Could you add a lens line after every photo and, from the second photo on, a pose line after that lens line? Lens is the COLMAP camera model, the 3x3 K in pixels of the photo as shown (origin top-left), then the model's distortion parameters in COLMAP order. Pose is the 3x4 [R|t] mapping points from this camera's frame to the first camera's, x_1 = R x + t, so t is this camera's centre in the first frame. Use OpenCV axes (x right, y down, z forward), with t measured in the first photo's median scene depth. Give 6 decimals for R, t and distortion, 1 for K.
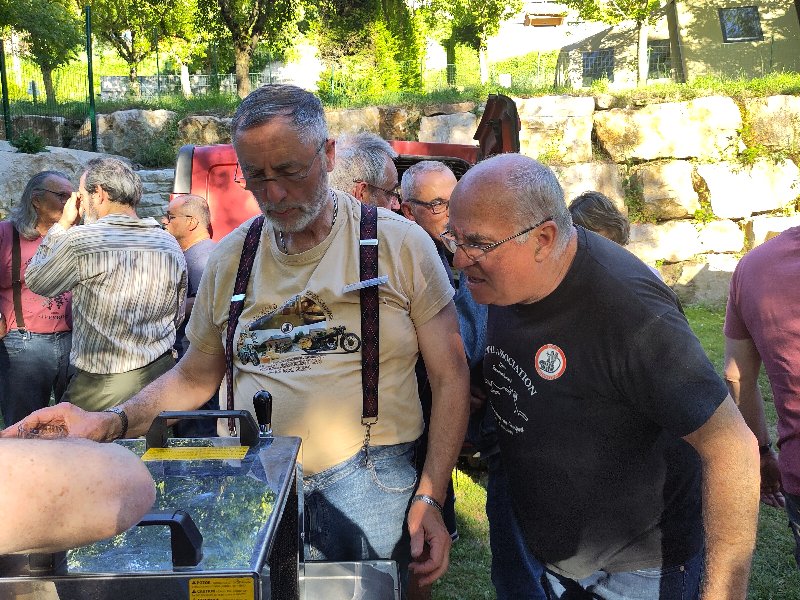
lens RADIAL K [[731.8, 0, 404.3], [0, 731.8, 307.5], [0, 0, 1]] dist [0.037138, -0.024315]
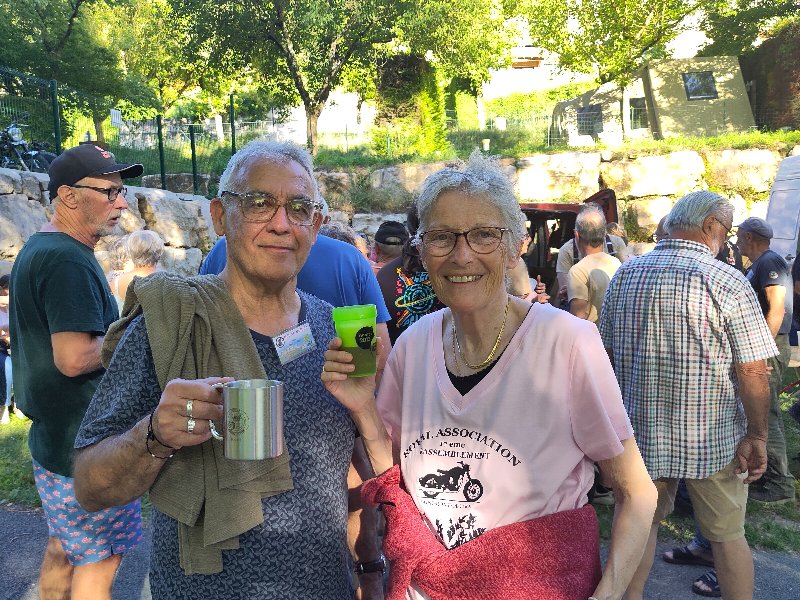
lens RADIAL K [[731.8, 0, 400.5], [0, 731.8, 302.4], [0, 0, 1]] dist [0.037138, -0.024315]
pose [[0.999178, -0.025392, 0.031615, -0.113512], [0.026683, 0.998799, -0.041084, 0.029550], [-0.030534, 0.041894, 0.998655, -0.245840]]
